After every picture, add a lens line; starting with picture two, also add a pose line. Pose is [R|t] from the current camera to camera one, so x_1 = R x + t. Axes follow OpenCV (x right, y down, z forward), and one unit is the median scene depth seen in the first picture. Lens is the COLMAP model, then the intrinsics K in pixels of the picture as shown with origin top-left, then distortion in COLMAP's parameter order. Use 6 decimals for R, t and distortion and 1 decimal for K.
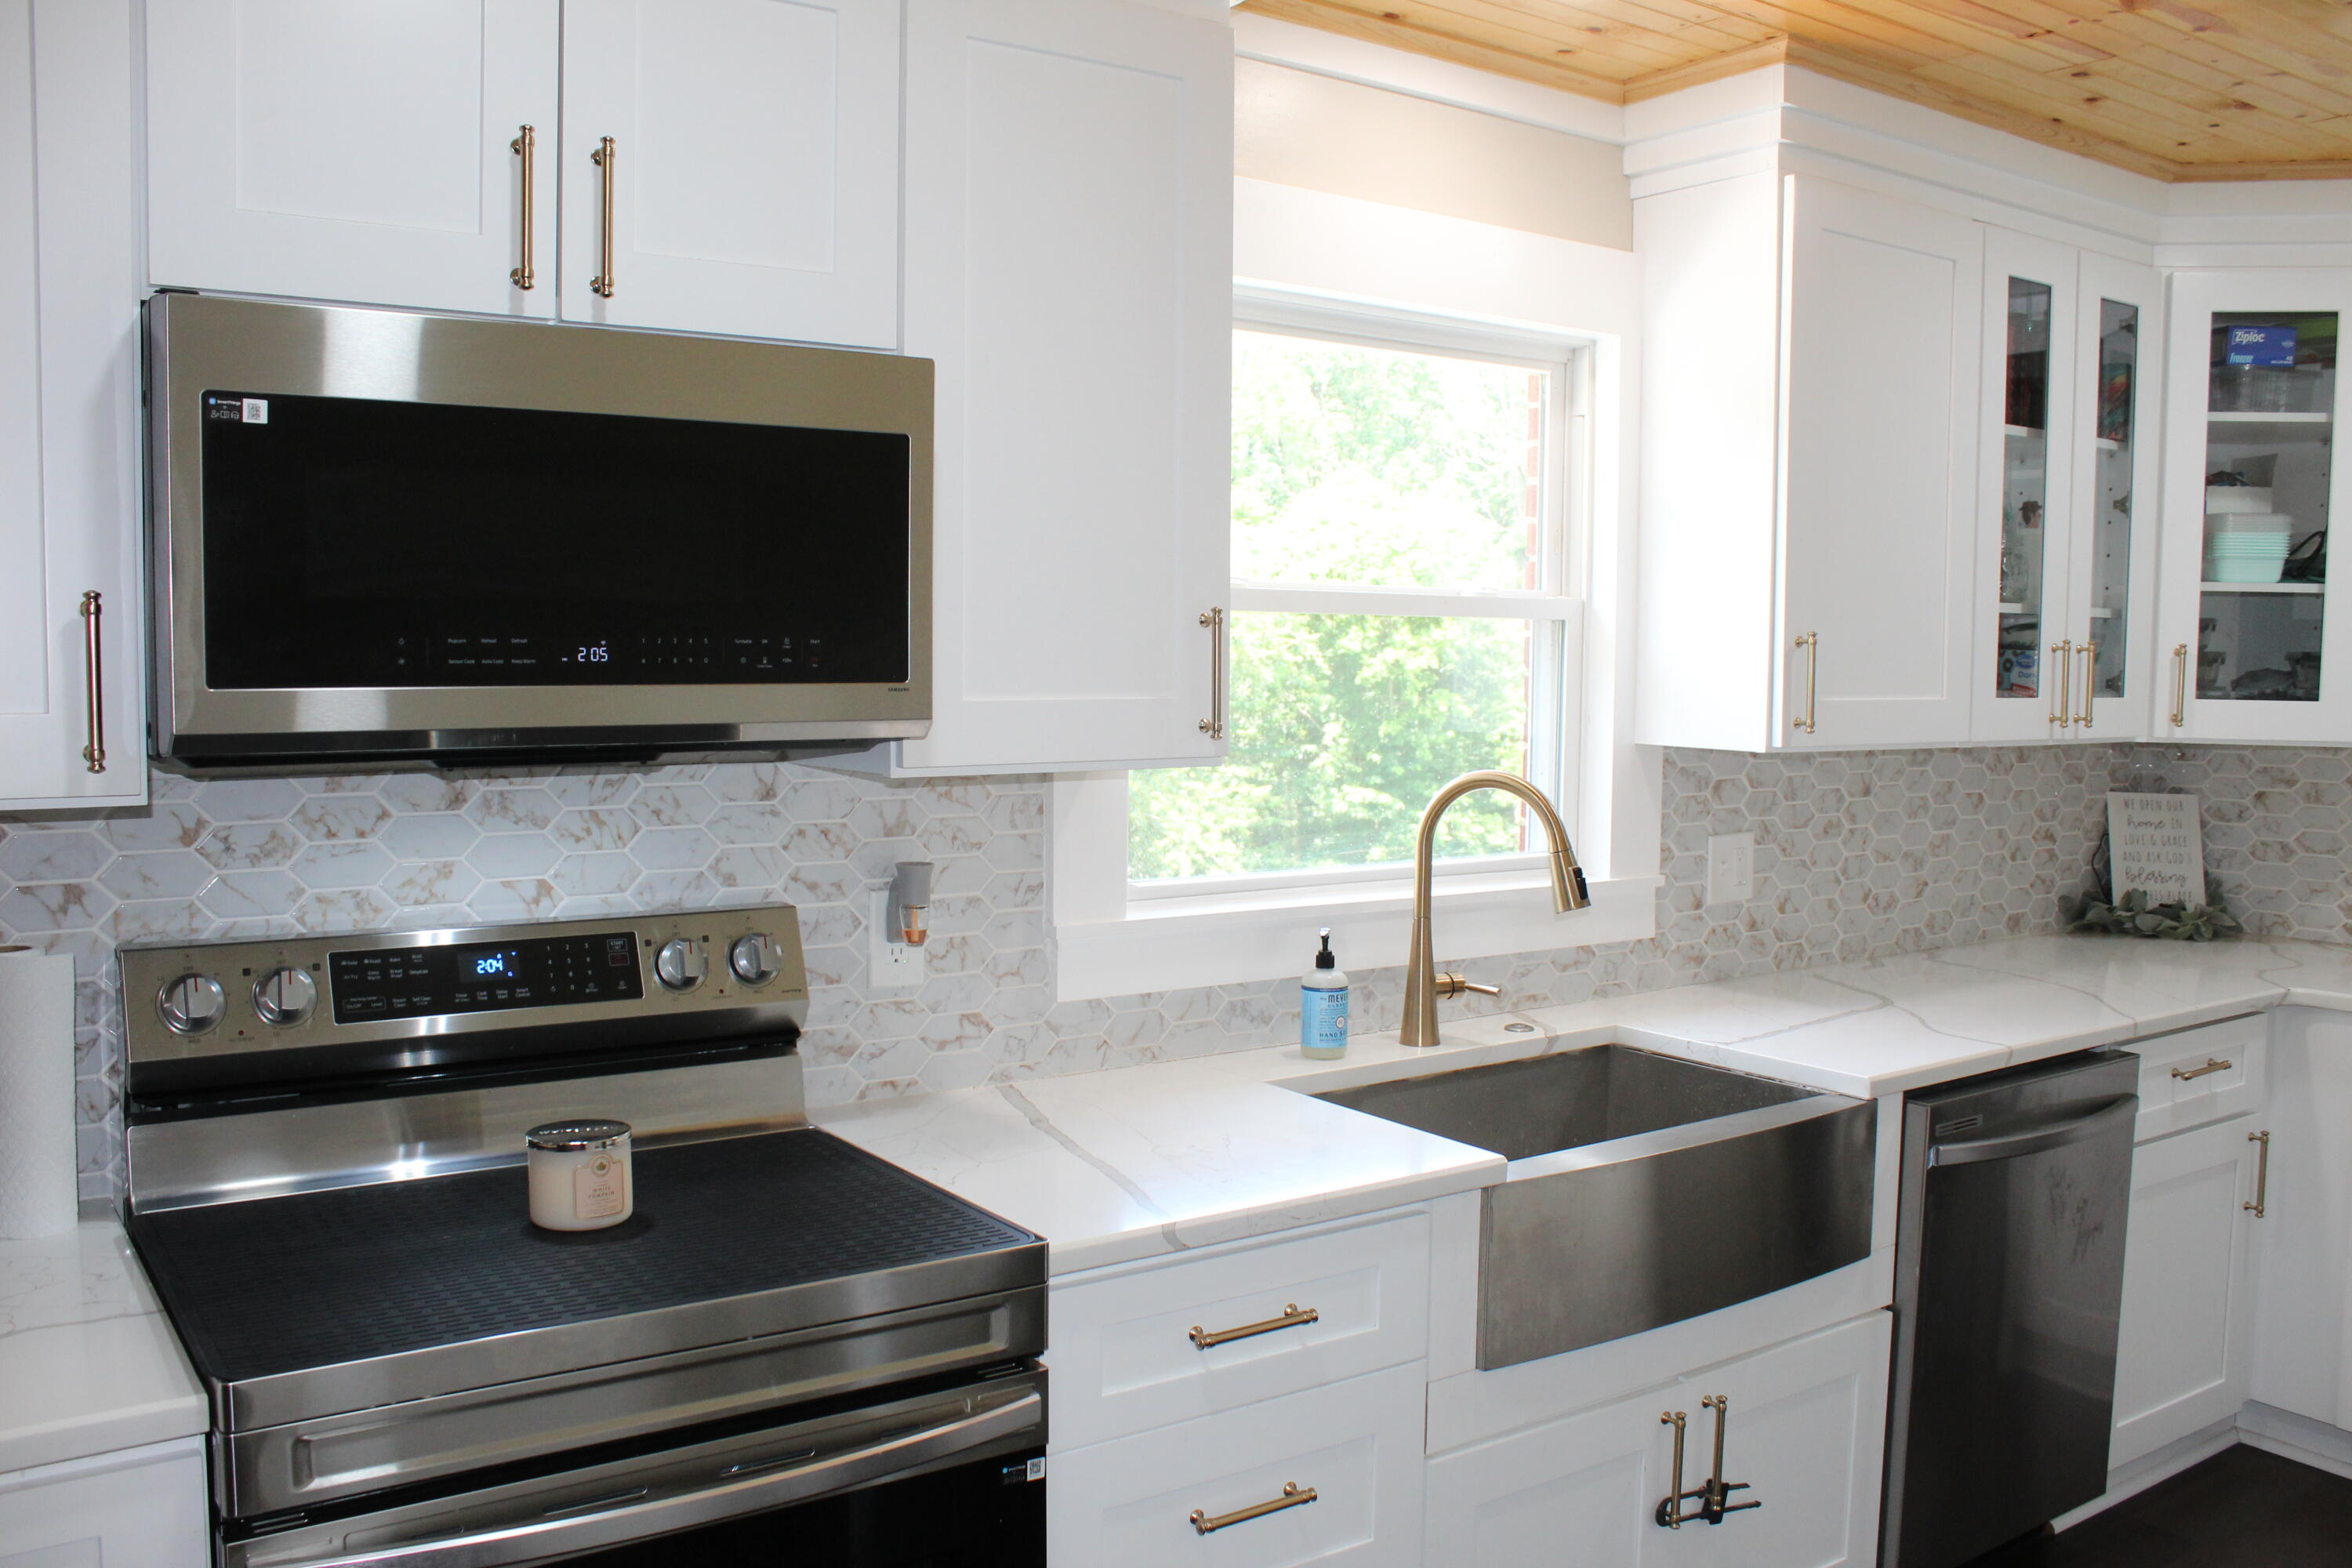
lens RADIAL K [[1994.6, 0, 1176.0], [0, 1994.6, 784.0], [0, 0, 1]] dist [-0.152960, 0.155463]
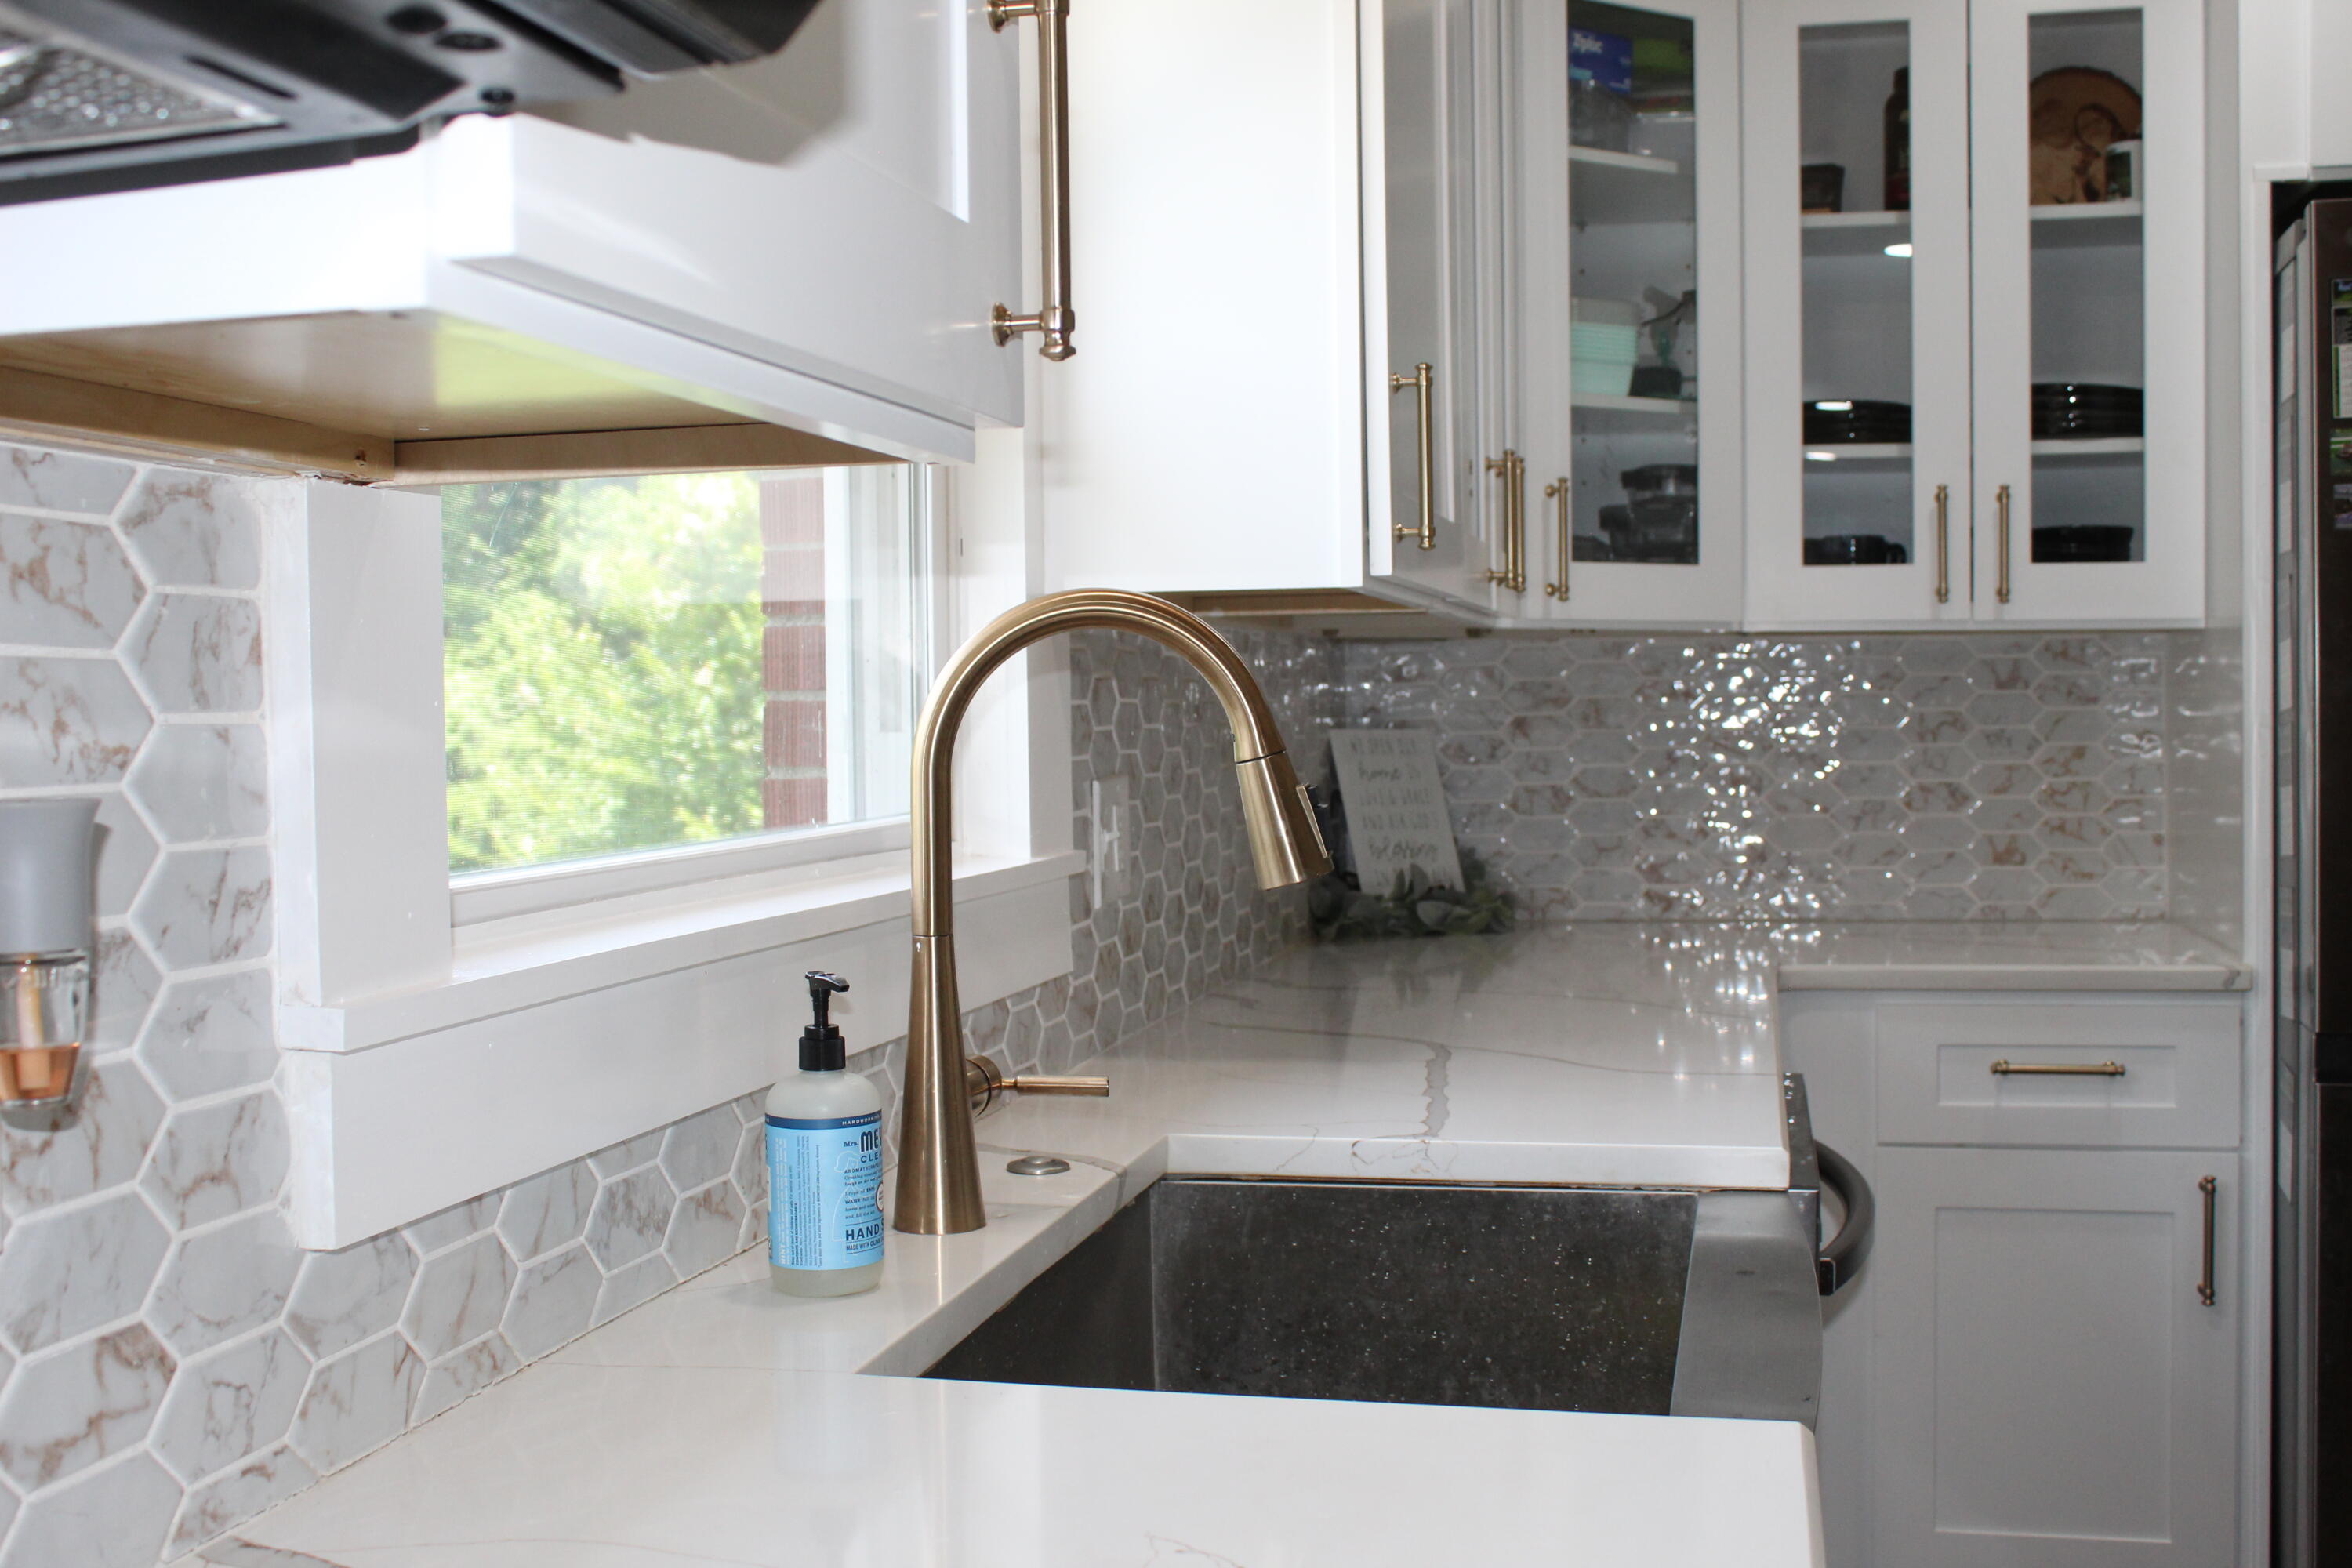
lens RADIAL K [[2528.1, 0, 1176.0], [0, 2528.1, 784.0], [0, 0, 1]] dist [-0.109387, 0.127662]
pose [[0.744791, -0.043076, 0.665906, -0.156036], [0.070928, 0.997371, -0.014812, 0.035050], [-0.663518, 0.058263, 0.745888, 0.421864]]
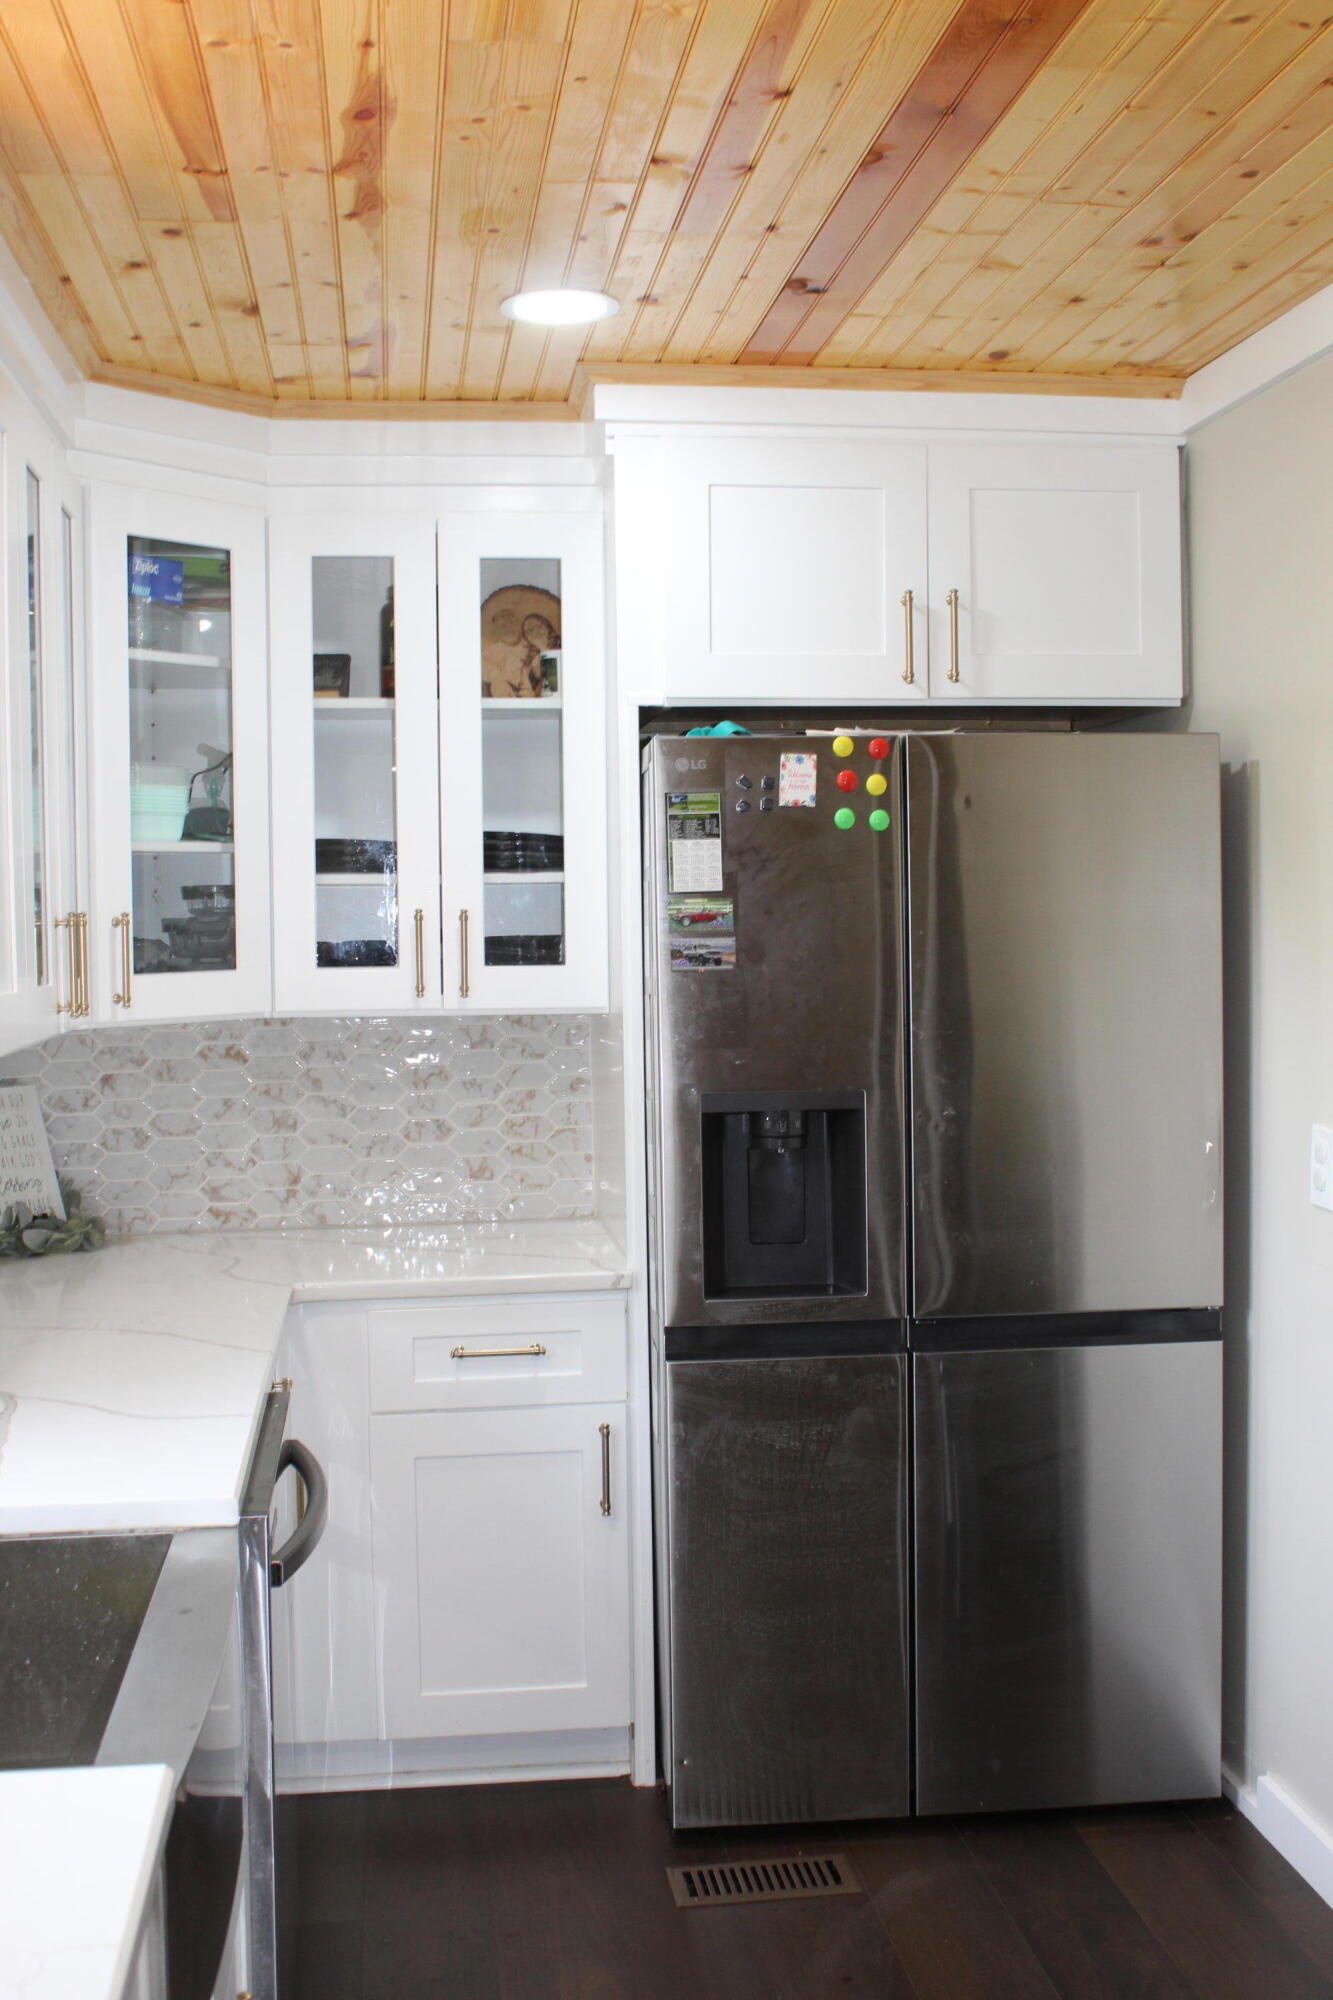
lens RADIAL K [[2149.8, 0, 666.5], [0, 2149.8, 1000.0], [0, 0, 1]] dist [-0.109387, 0.127662]
pose [[0.464196, -0.055430, 0.883996, -0.202470], [0.087639, 0.996017, 0.016434, -0.025564], [-0.881386, 0.069844, 0.467205, 0.325929]]
